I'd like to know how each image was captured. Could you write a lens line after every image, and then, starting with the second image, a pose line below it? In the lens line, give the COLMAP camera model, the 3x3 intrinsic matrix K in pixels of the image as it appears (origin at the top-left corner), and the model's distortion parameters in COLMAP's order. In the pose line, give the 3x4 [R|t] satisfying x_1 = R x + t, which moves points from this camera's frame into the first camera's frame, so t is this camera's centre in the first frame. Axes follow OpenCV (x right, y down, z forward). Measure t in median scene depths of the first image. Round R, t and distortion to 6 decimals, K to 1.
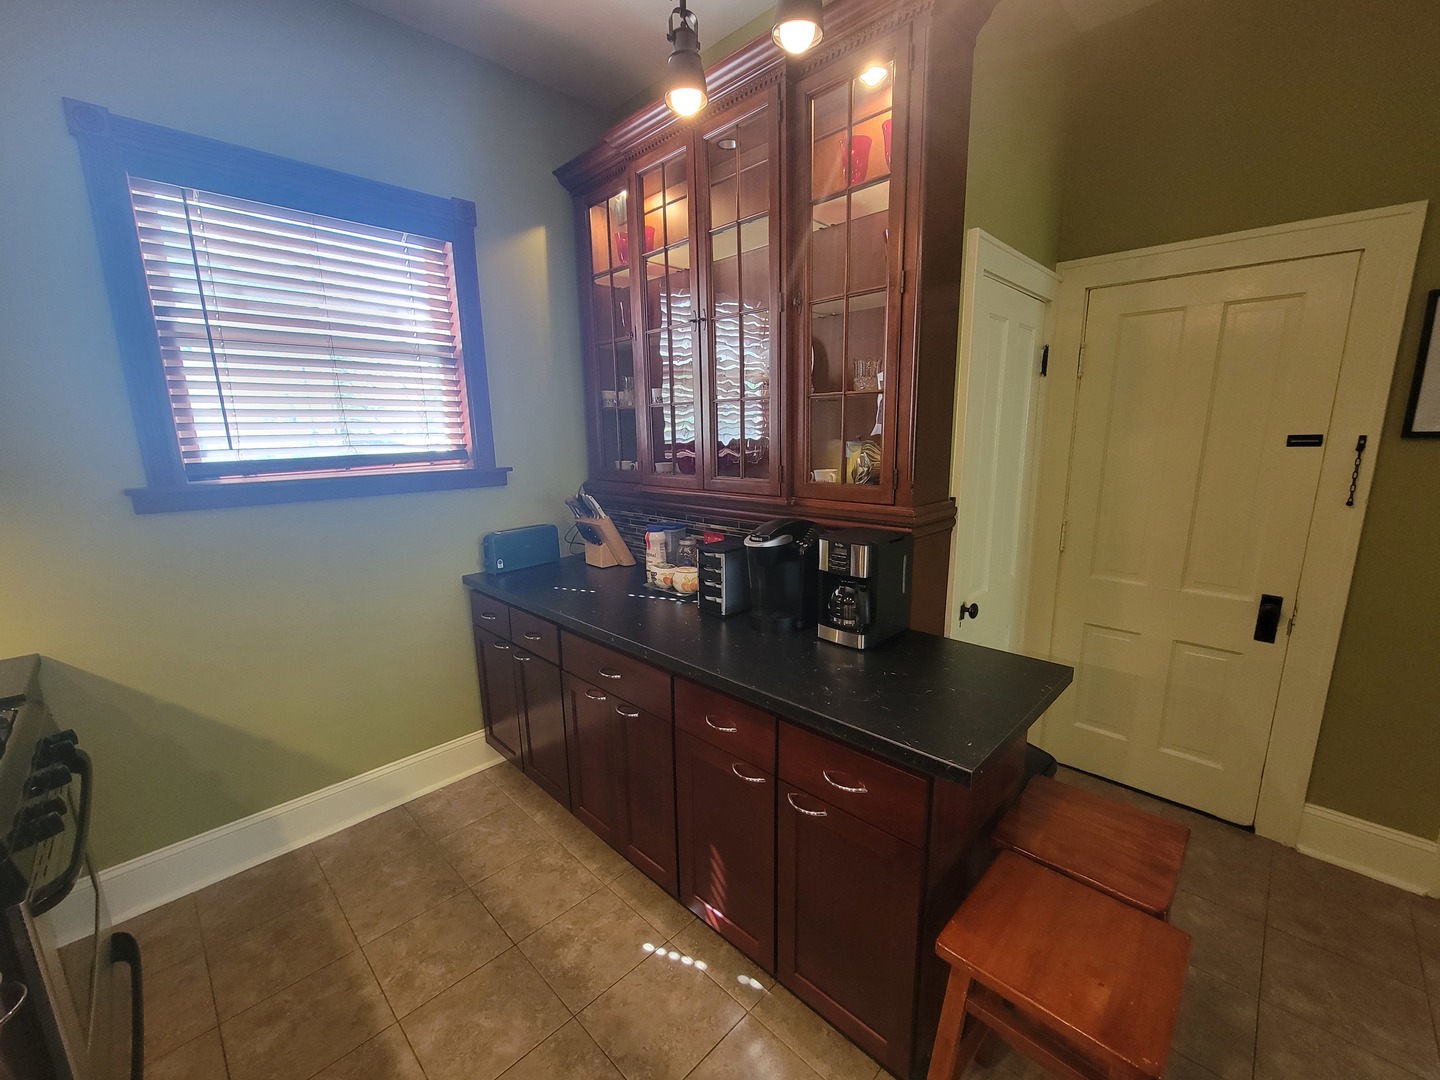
lens RADIAL K [[586.4, 0, 717.8], [0, 586.4, 543.3], [0, 0, 1]] dist [-0.006240, -0.000058]
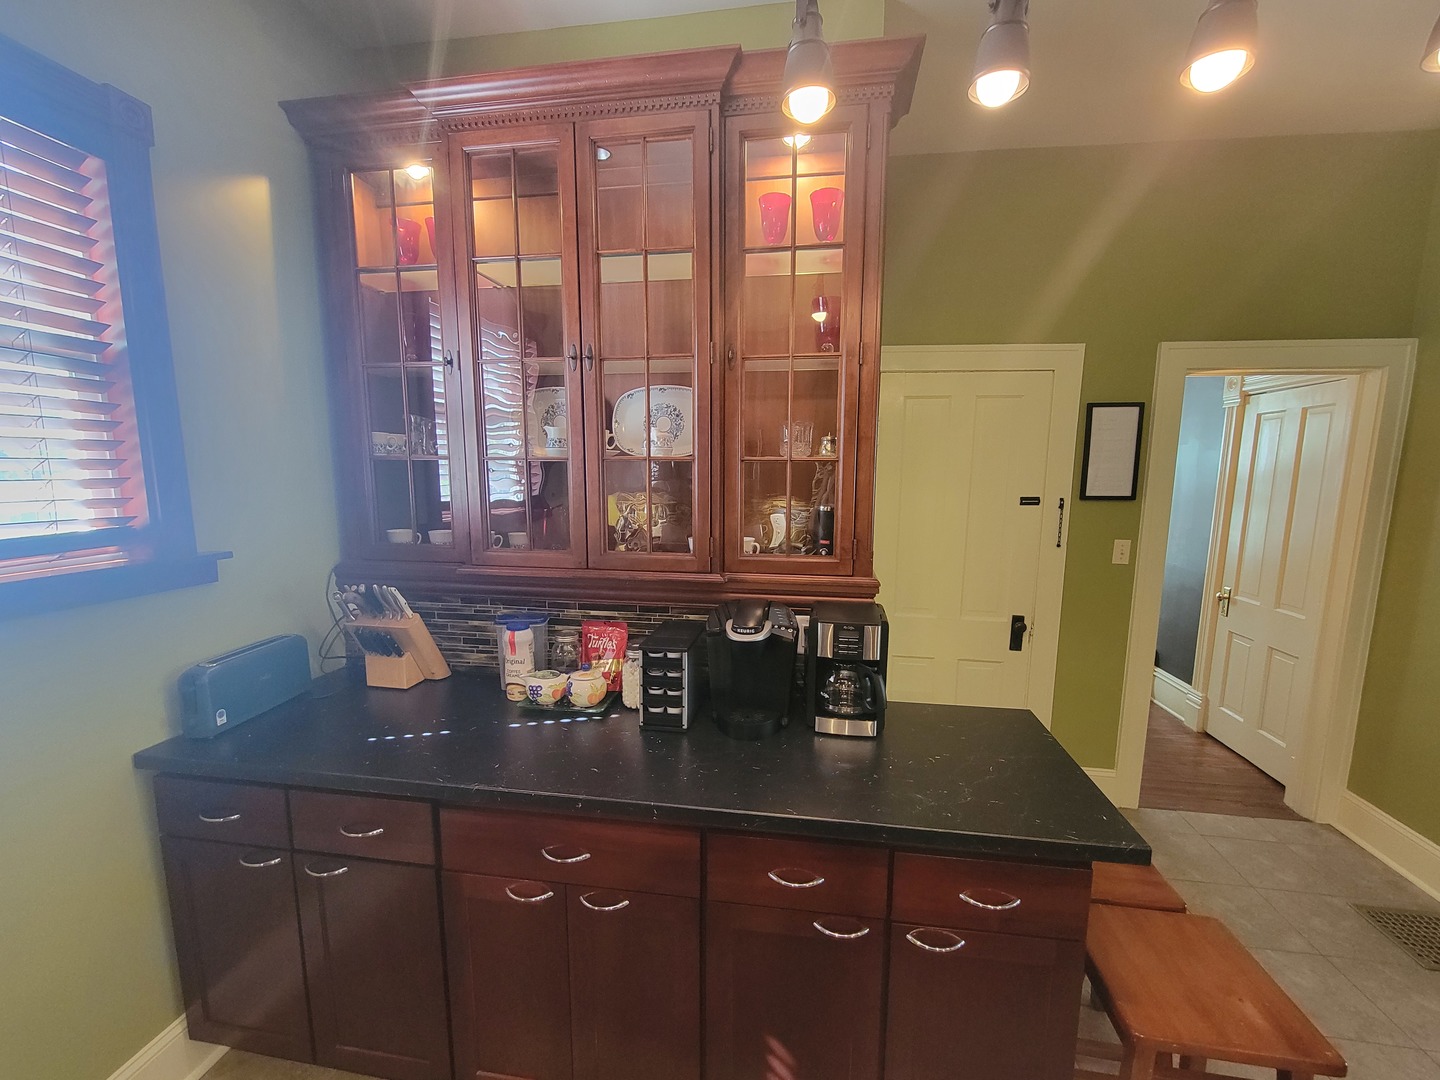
lens RADIAL K [[586.4, 0, 721.3], [0, 586.4, 548.5], [0, 0, 1]] dist [-0.006240, -0.000058]
pose [[0.813600, -0.059352, 0.578388, -0.318776], [0.095296, 0.994936, -0.031954, -0.073051], [-0.573563, 0.081116, 0.815136, 0.243147]]
